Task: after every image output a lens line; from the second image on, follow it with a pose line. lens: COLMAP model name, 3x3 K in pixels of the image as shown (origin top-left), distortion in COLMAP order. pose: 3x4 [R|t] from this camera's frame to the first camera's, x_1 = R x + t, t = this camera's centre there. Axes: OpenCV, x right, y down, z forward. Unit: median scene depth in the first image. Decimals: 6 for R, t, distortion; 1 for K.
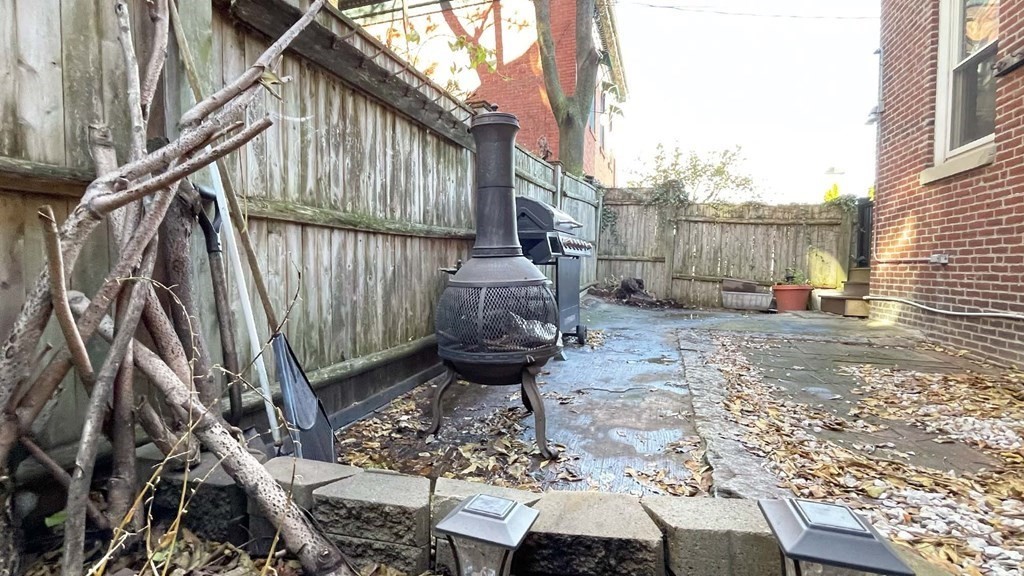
lens RADIAL K [[458.8, 0, 510.6], [0, 458.8, 289.2], [0, 0, 1]] dist [-0.000602, -0.000106]
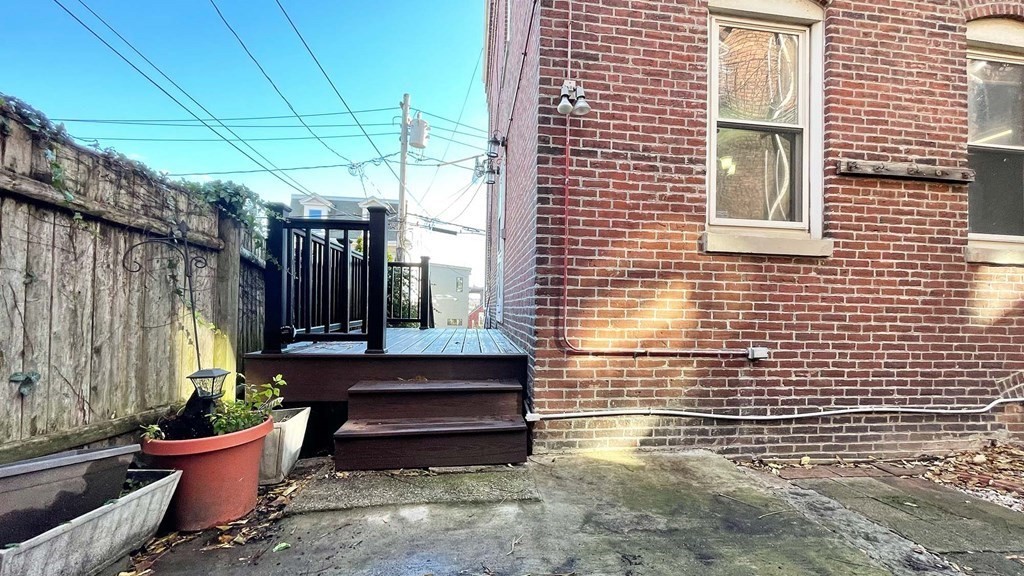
lens RADIAL K [[458.8, 0, 511.5], [0, 458.8, 297.3], [0, 0, 1]] dist [-0.000602, -0.000106]
pose [[-0.453397, 0.014553, 0.891190, 0.411361], [0.021419, 0.999756, -0.005429, -0.167254], [-0.891051, 0.016627, -0.453598, 1.736370]]
